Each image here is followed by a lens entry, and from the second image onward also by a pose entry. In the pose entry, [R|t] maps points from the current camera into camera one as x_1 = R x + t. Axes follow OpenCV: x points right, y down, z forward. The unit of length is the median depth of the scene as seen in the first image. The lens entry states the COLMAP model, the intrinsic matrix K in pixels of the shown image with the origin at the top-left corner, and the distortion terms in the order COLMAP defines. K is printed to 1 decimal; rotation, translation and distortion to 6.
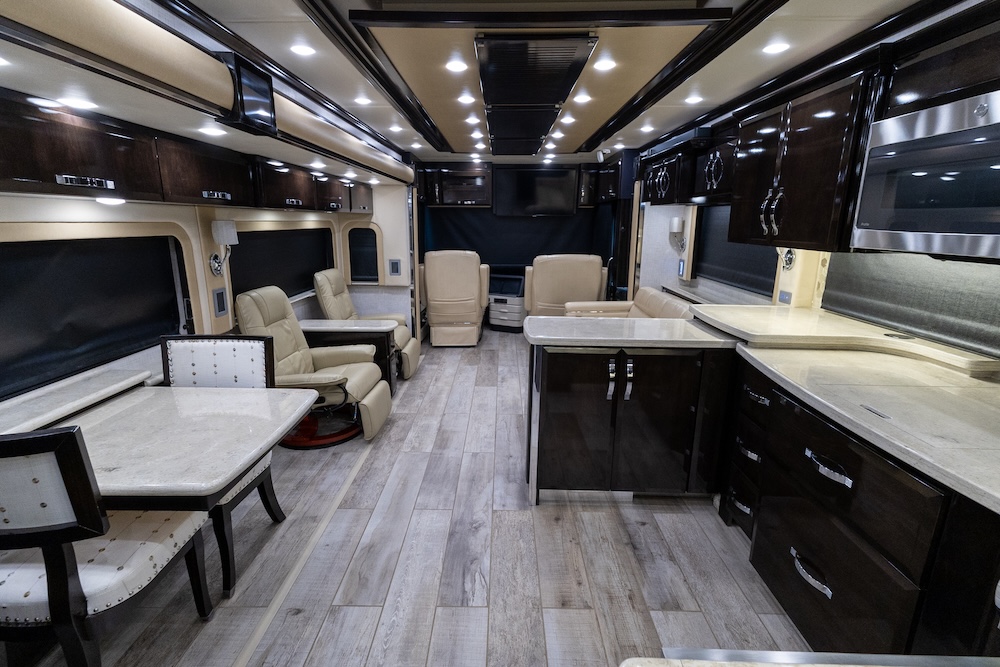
lens RADIAL K [[460.6, 0, 500.0], [0, 460.6, 333.5], [0, 0, 1]] dist [0.024291, 0.000099]
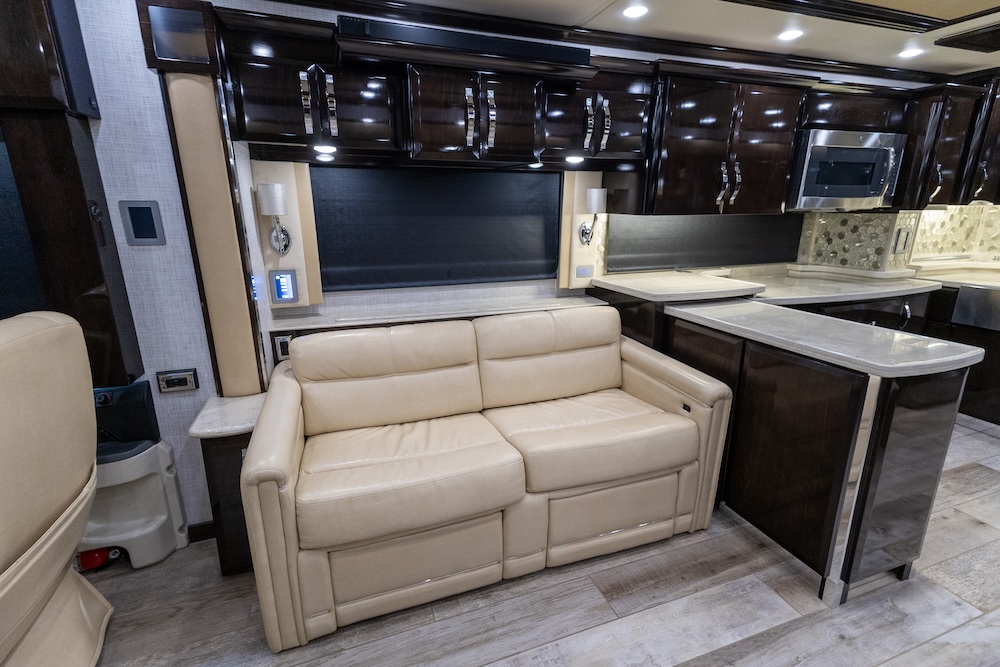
lens RADIAL K [[459.1, 0, 500.0], [0, 459.1, 333.5], [0, 0, 1]] dist [0.001051, -0.000169]
pose [[-0.341314, -0.246249, 0.907120, -0.296532], [0.230090, 0.913823, 0.334643, -0.397272], [-0.911352, 0.322938, -0.255241, 1.775694]]
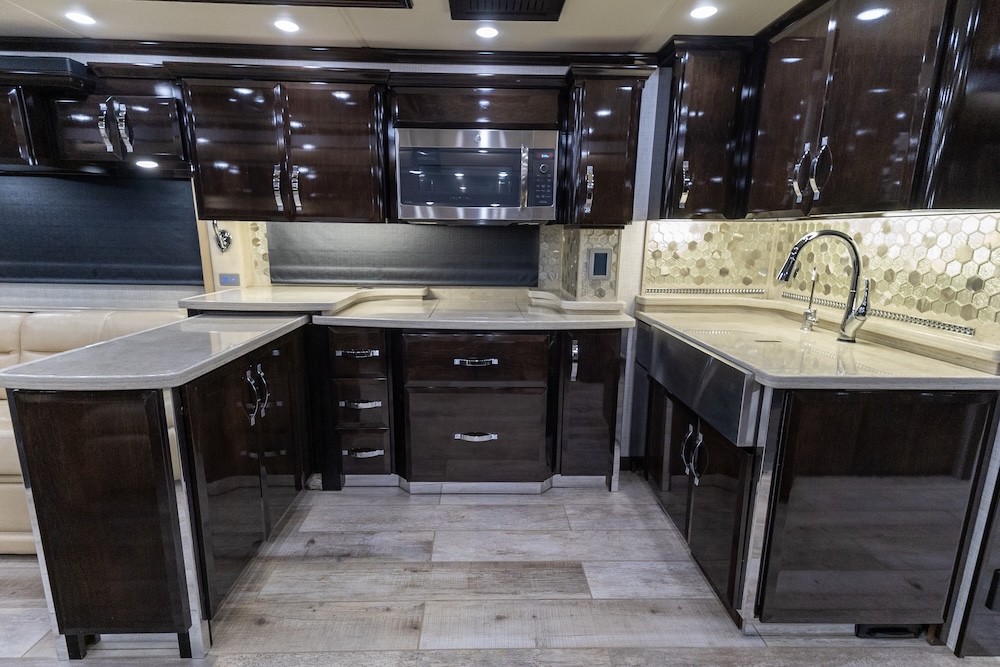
lens RADIAL K [[471.3, 0, 490.3], [0, 471.3, 331.9], [0, 0, 1]] dist [0.012591, 0.000078]
pose [[-0.036317, -0.208947, 0.977252, -0.488938], [0.225810, 0.950890, 0.211702, -0.073656], [-0.973494, 0.228362, 0.012648, 0.583777]]
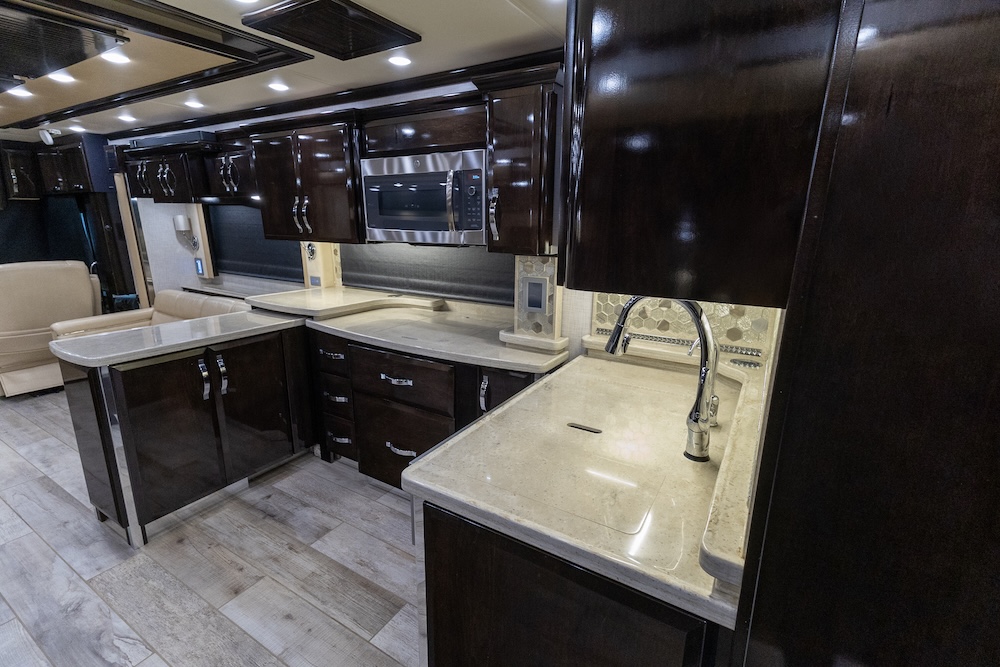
lens RADIAL K [[450.2, 0, 500.0], [0, 450.2, 333.5], [0, 0, 1]] dist [0.010671, -0.000405]
pose [[0.507018, -0.214827, 0.834735, -0.230452], [0.201346, 0.971168, 0.127641, 0.006372], [-0.838089, 0.103354, 0.535654, -0.080652]]
